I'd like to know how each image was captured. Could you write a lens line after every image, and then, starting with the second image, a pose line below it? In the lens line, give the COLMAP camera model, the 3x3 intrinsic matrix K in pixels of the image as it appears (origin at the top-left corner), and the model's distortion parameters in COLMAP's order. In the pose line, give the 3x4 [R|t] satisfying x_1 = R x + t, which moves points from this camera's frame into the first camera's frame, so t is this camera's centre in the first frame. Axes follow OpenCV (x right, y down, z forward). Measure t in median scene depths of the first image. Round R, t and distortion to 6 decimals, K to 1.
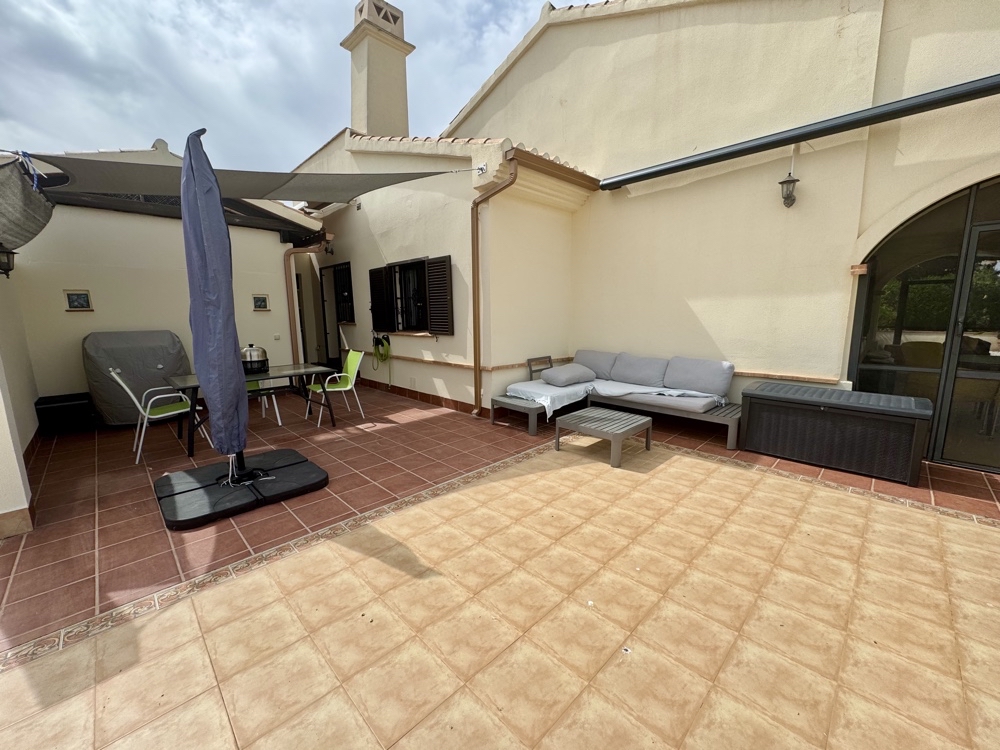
lens RADIAL K [[399.8, 0, 505.2], [0, 399.8, 378.0], [0, 0, 1]] dist [-0.003162, -0.000001]
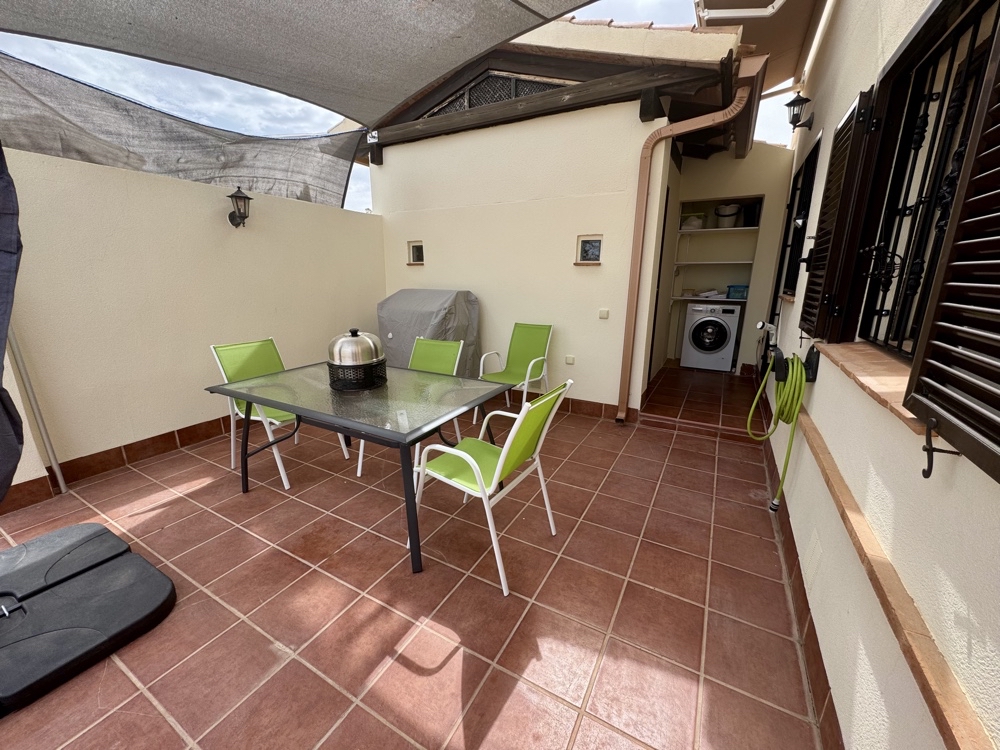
lens RADIAL K [[399.8, 0, 491.6], [0, 399.8, 377.9], [0, 0, 1]] dist [-0.003162, -0.000001]
pose [[0.262690, 0.262293, -0.928545, -0.104613], [-0.163522, 0.960524, 0.225065, -0.161390], [0.950923, 0.092716, 0.295211, 0.969449]]
